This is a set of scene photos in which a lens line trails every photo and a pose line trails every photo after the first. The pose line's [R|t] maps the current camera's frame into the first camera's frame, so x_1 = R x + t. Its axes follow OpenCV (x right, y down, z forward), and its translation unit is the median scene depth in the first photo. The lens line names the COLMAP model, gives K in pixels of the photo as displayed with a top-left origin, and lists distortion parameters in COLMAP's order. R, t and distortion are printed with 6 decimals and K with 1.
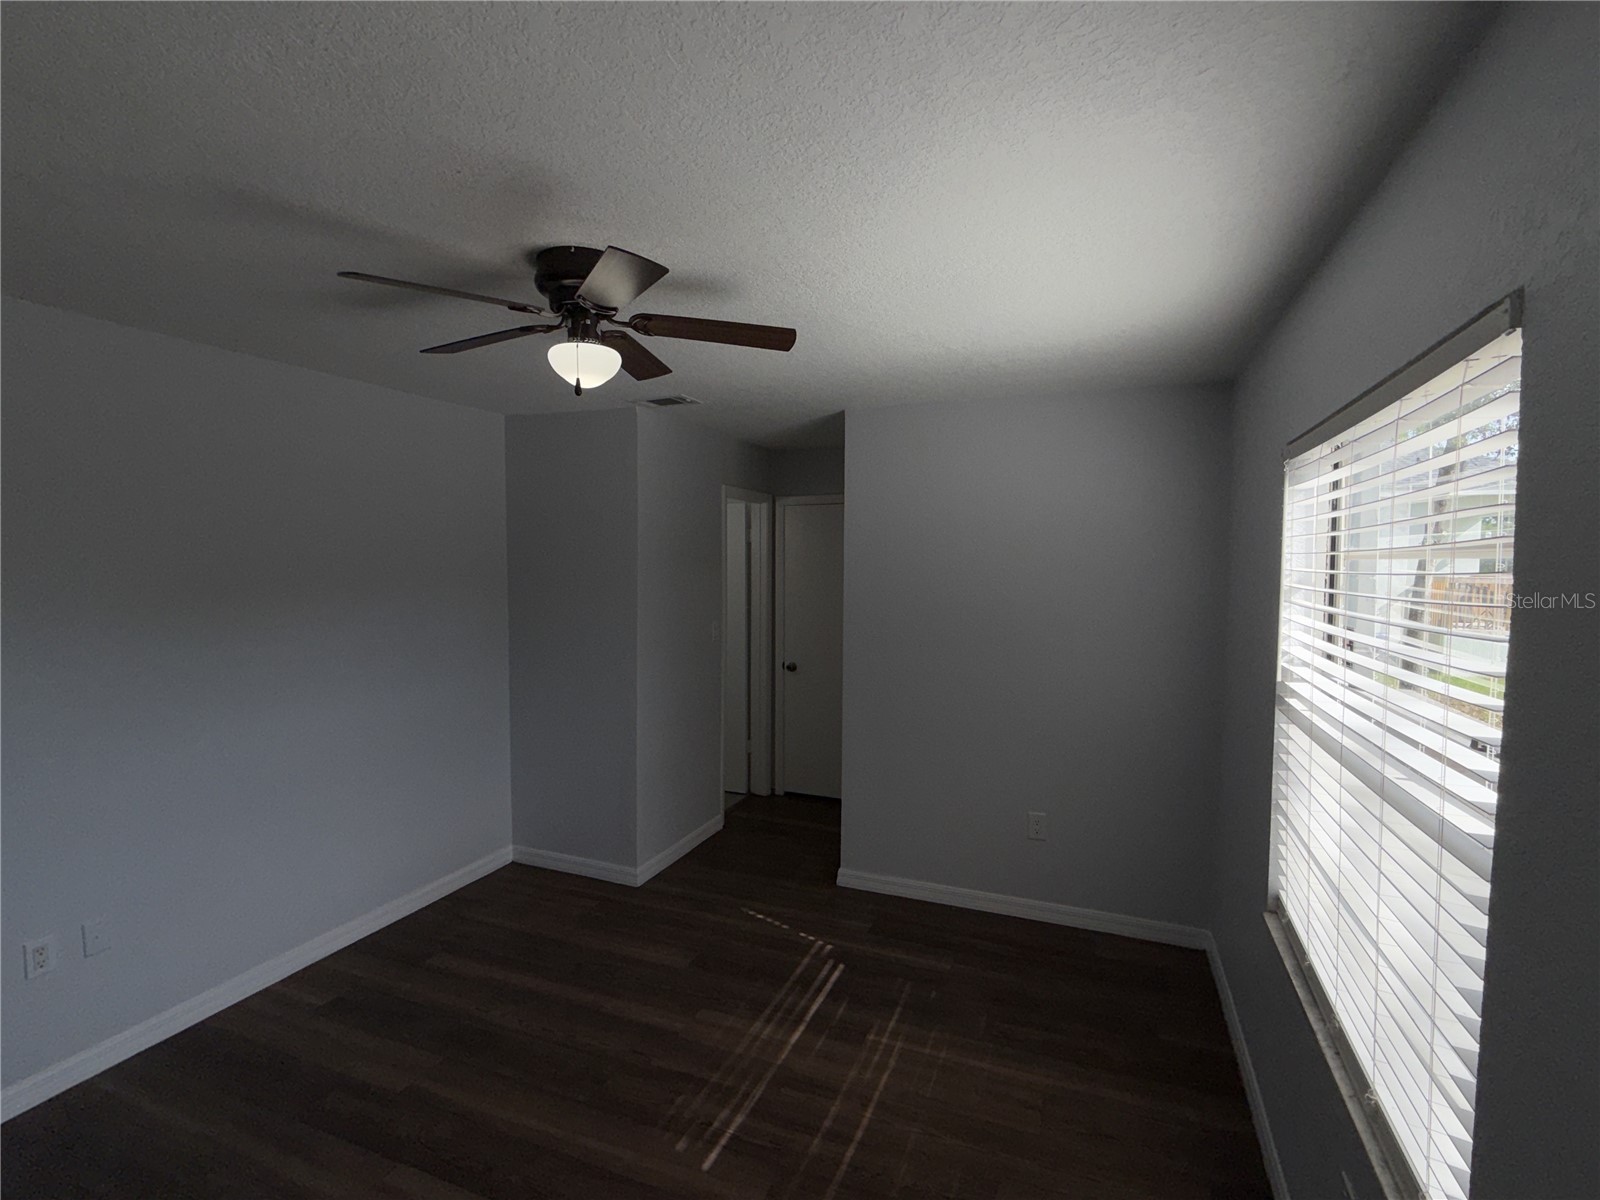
lens RADIAL K [[752.2, 0, 797.9], [0, 752.2, 601.9], [0, 0, 1]] dist [0.000047, 0.000368]
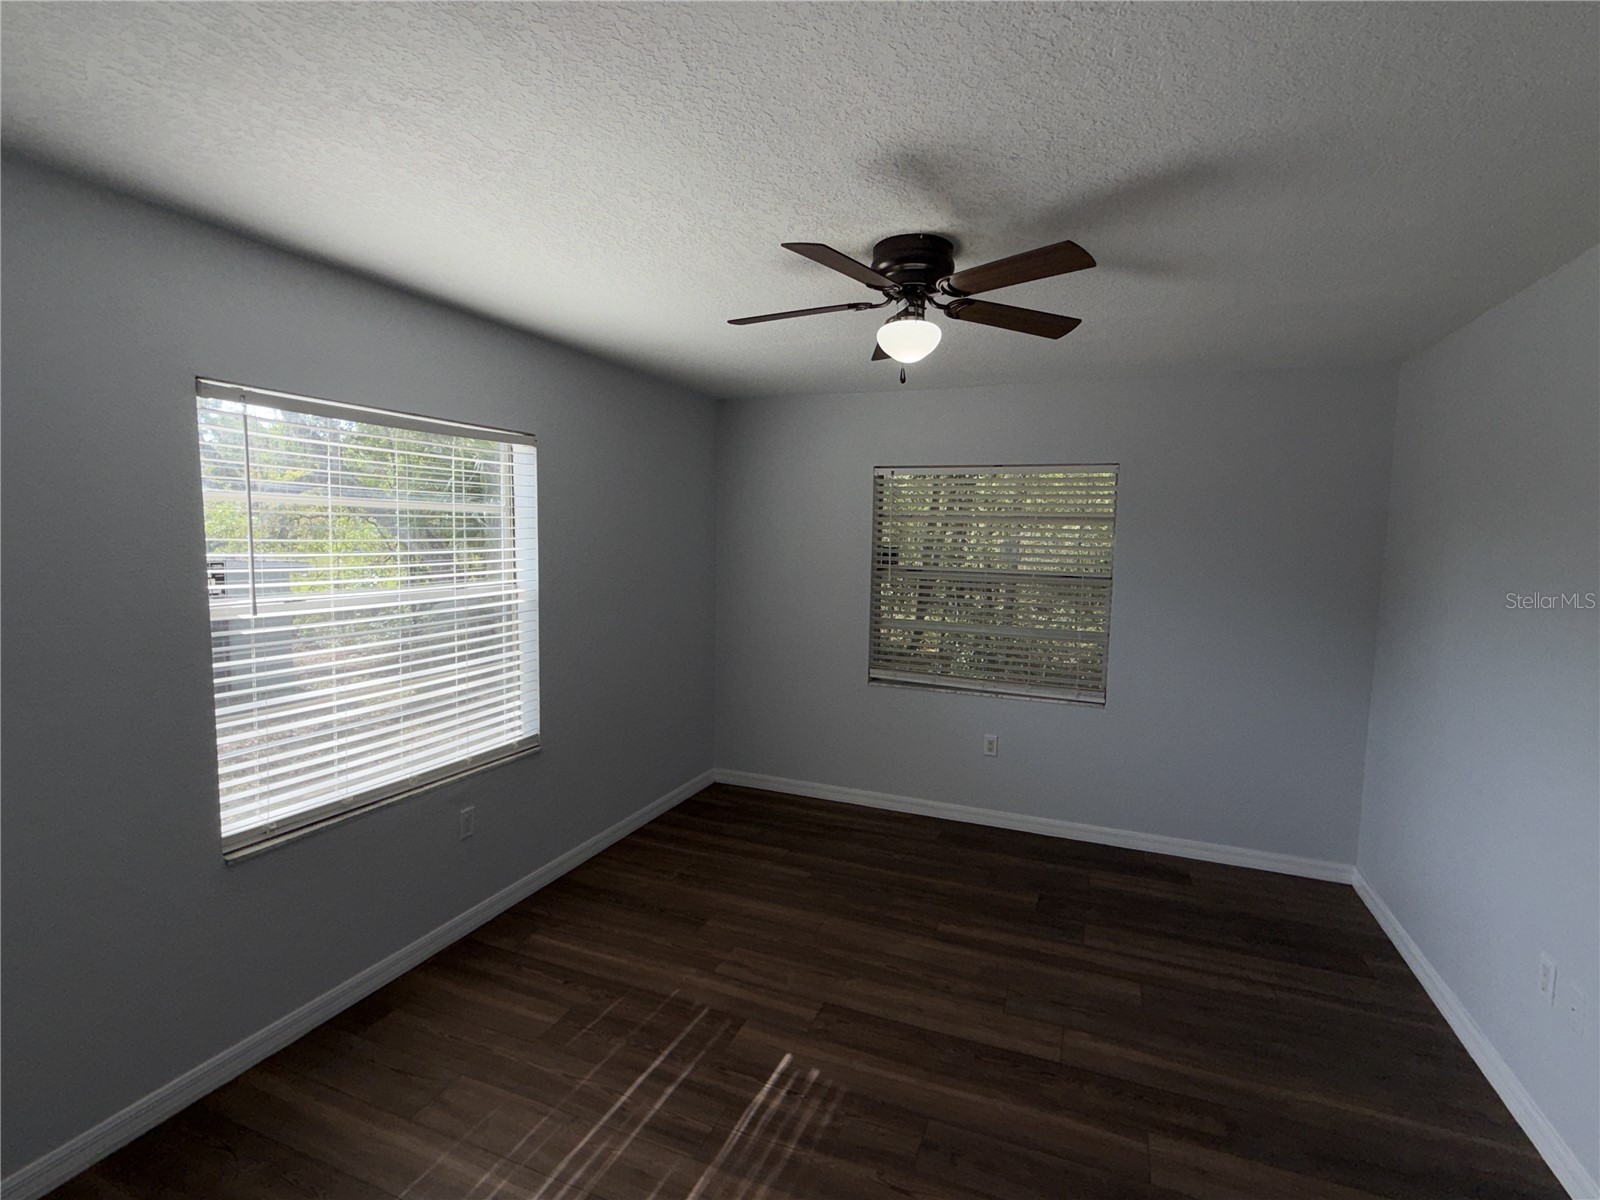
lens RADIAL K [[752.2, 0, 797.9], [0, 752.2, 601.9], [0, 0, 1]] dist [0.000047, 0.000368]
pose [[-0.999978, -0.005835, 0.003234, -0.126267], [-0.005190, 0.985003, 0.172460, -0.100254], [-0.004192, 0.172439, -0.985011, 1.835249]]
